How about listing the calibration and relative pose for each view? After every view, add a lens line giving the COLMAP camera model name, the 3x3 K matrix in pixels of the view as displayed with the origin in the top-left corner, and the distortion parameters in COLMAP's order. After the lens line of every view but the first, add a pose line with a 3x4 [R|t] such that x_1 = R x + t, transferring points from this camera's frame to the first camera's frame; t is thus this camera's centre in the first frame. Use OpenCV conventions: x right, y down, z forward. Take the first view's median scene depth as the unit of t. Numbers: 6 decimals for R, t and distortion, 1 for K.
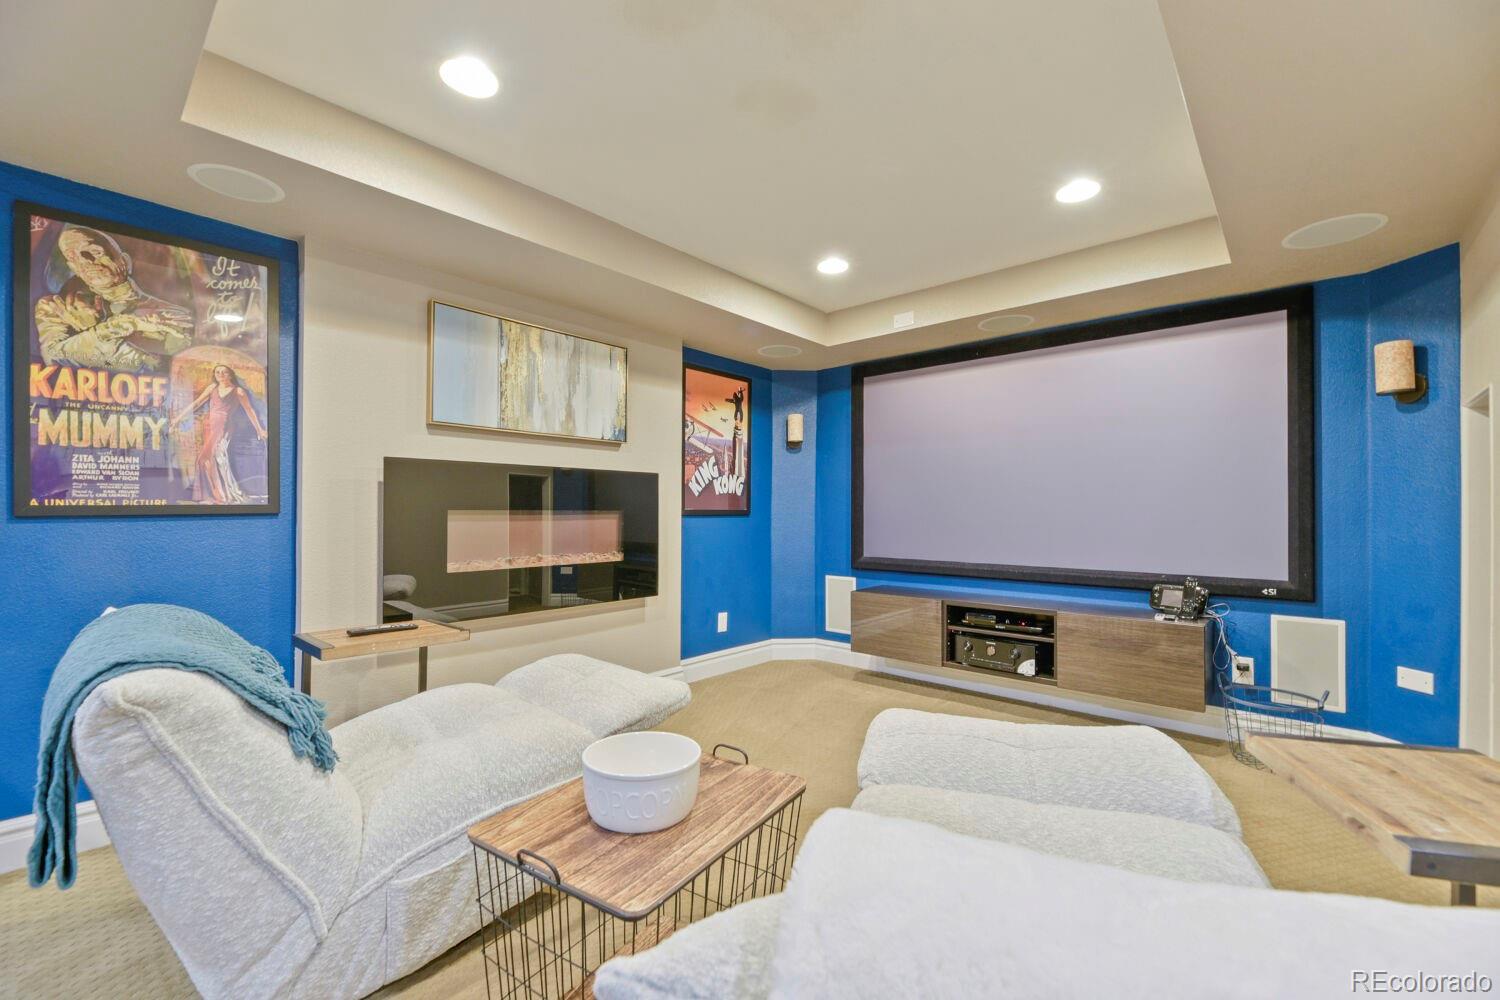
lens RADIAL K [[677.0, 0, 750.0], [0, 677.0, 506.3], [0, 0, 1]] dist [-0.000902, -0.000017]
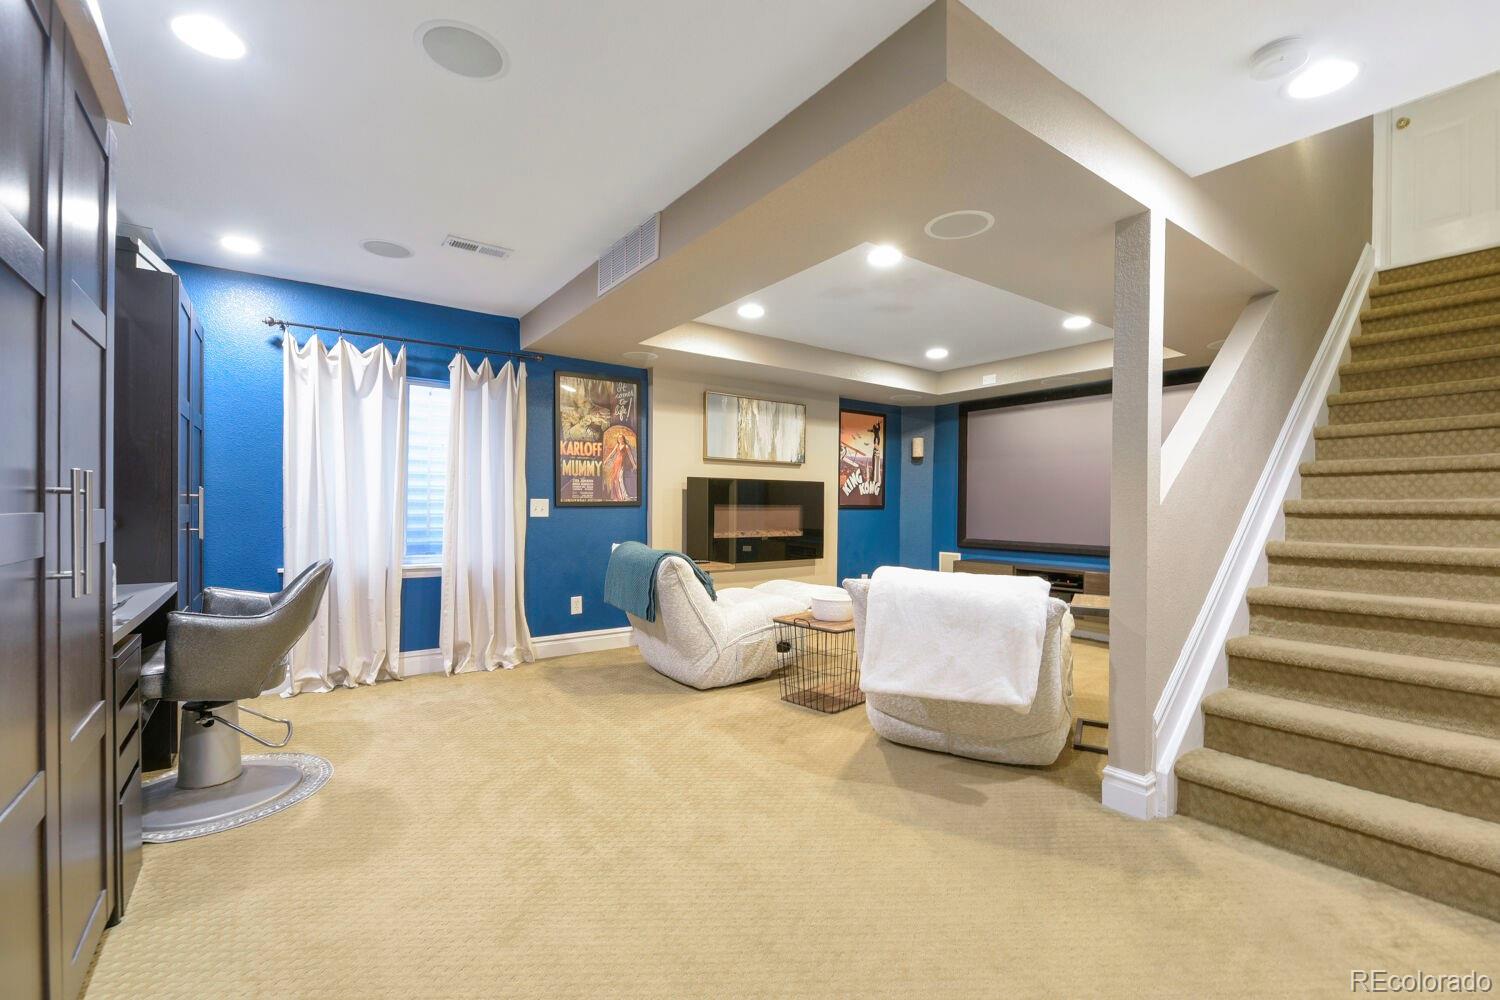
lens RADIAL K [[626.2, 0, 717.3], [0, 626.2, 509.8], [0, 0, 1]] dist [-0.006294, -0.000738]
pose [[0.963339, 0.008521, -0.268150, 0.018610], [-0.004593, 0.999873, 0.015273, -0.004261], [0.268246, -0.013482, 0.963256, -0.491029]]
